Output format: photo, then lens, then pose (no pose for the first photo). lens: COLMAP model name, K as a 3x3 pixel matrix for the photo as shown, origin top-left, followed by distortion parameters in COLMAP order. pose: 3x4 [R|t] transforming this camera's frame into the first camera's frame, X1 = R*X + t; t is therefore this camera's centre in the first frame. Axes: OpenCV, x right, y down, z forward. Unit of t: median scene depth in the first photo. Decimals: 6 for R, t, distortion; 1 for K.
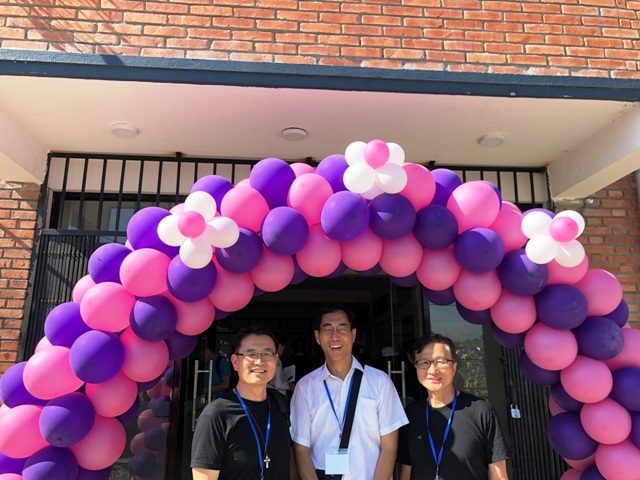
lens RADIAL K [[528.3, 0, 320.7], [0, 528.3, 239.8], [0, 0, 1]] dist [0.014797, -0.015311]
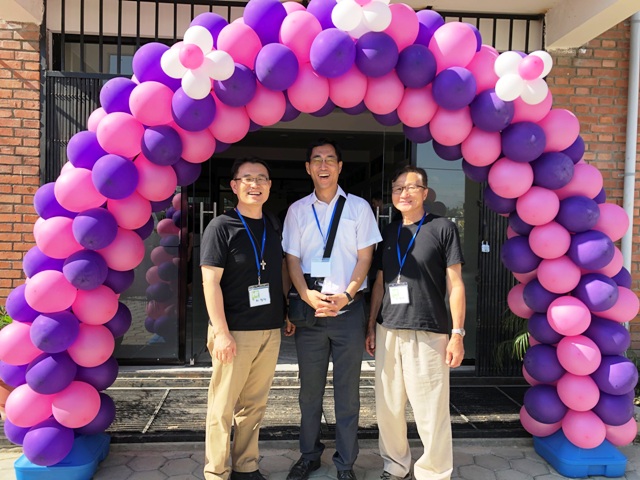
lens RADIAL K [[528.3, 0, 320.7], [0, 528.3, 242.7], [0, 0, 1]] dist [0.014797, -0.015311]
pose [[0.999847, 0.017183, -0.003335, 0.031665], [-0.015735, 0.965828, 0.258707, 0.048458], [0.007666, -0.258615, 0.965950, -0.144404]]
